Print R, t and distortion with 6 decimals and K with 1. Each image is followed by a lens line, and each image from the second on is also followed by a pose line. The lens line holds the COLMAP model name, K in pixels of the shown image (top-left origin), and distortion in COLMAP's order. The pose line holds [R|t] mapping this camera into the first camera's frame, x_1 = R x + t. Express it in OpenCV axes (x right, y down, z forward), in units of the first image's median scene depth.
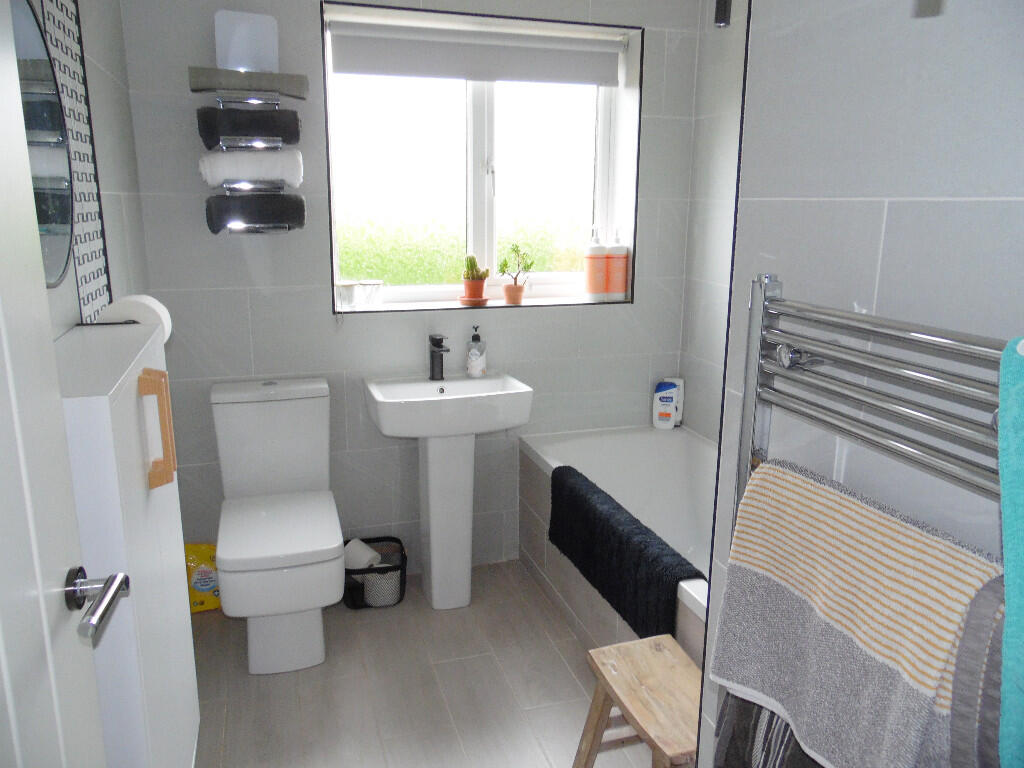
lens RADIAL K [[775.2, 0, 513.8], [0, 775.2, 380.0], [0, 0, 1]] dist [-0.026823, 0.063679]
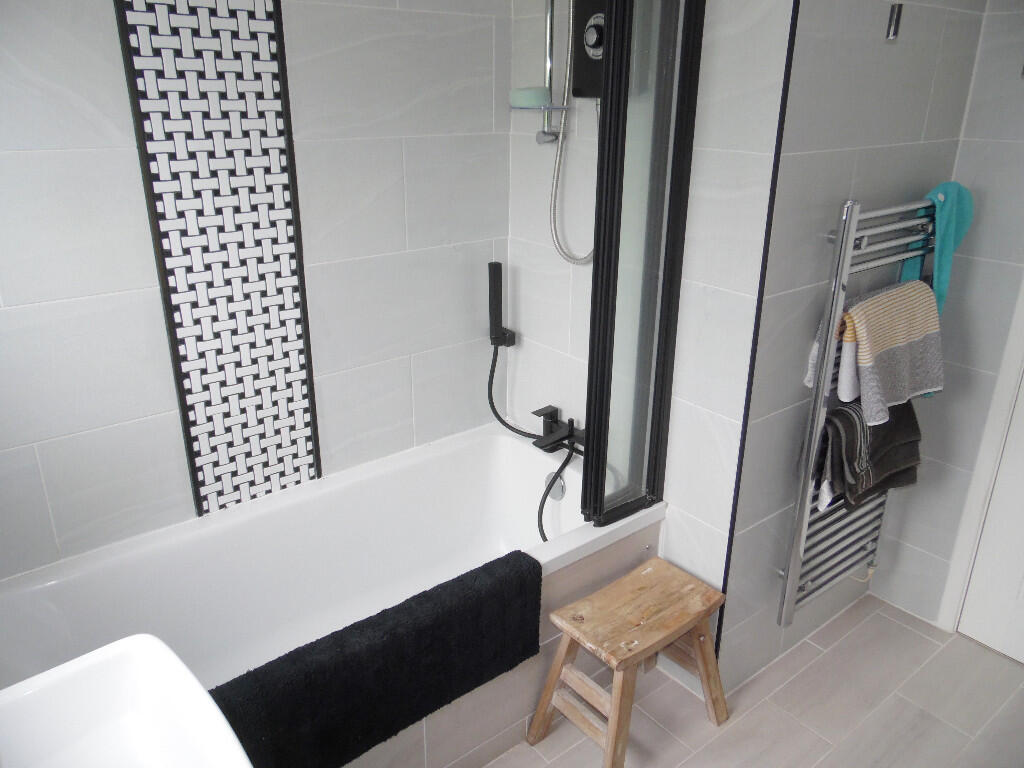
lens RADIAL K [[775.2, 0, 513.8], [0, 775.2, 380.0], [0, 0, 1]] dist [-0.026823, 0.063679]
pose [[-0.358416, -0.340507, 0.869249, -0.365361], [0.197944, 0.882221, 0.427206, -0.244997], [-0.912336, 0.325180, -0.248801, 0.825421]]
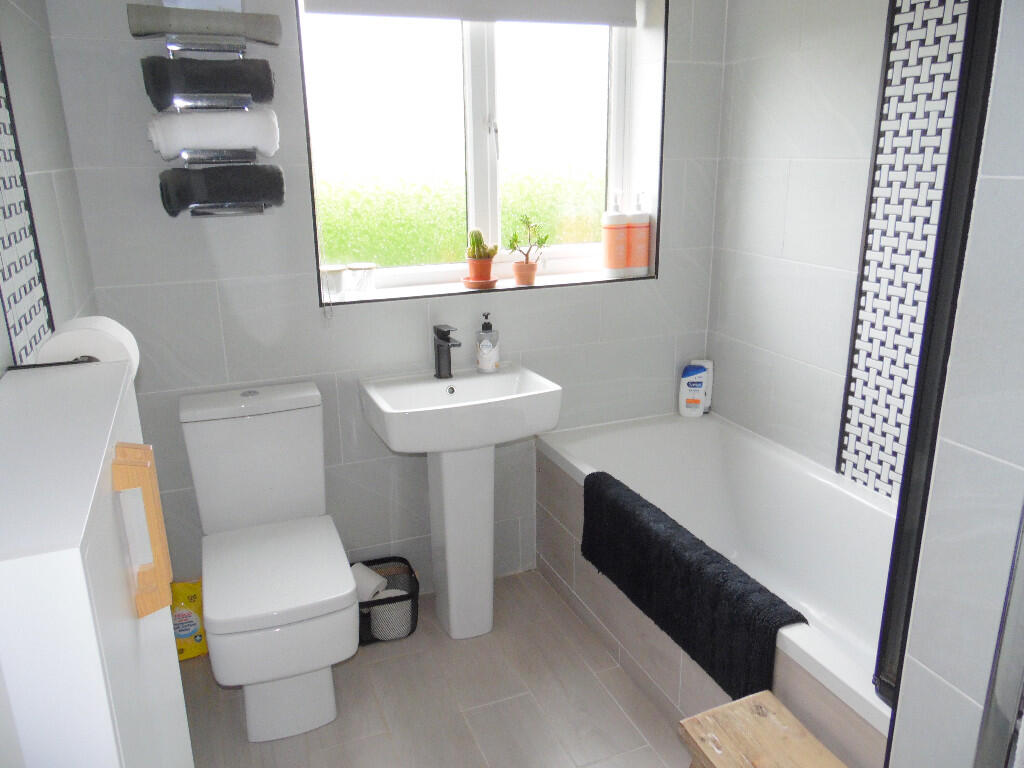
lens RADIAL K [[775.2, 0, 513.8], [0, 775.2, 380.0], [0, 0, 1]] dist [-0.026823, 0.063679]
pose [[0.997035, -0.040585, 0.065376, -0.080657], [0.036665, 0.997519, 0.060095, -0.047743], [-0.067653, -0.057520, 0.996049, 0.140321]]
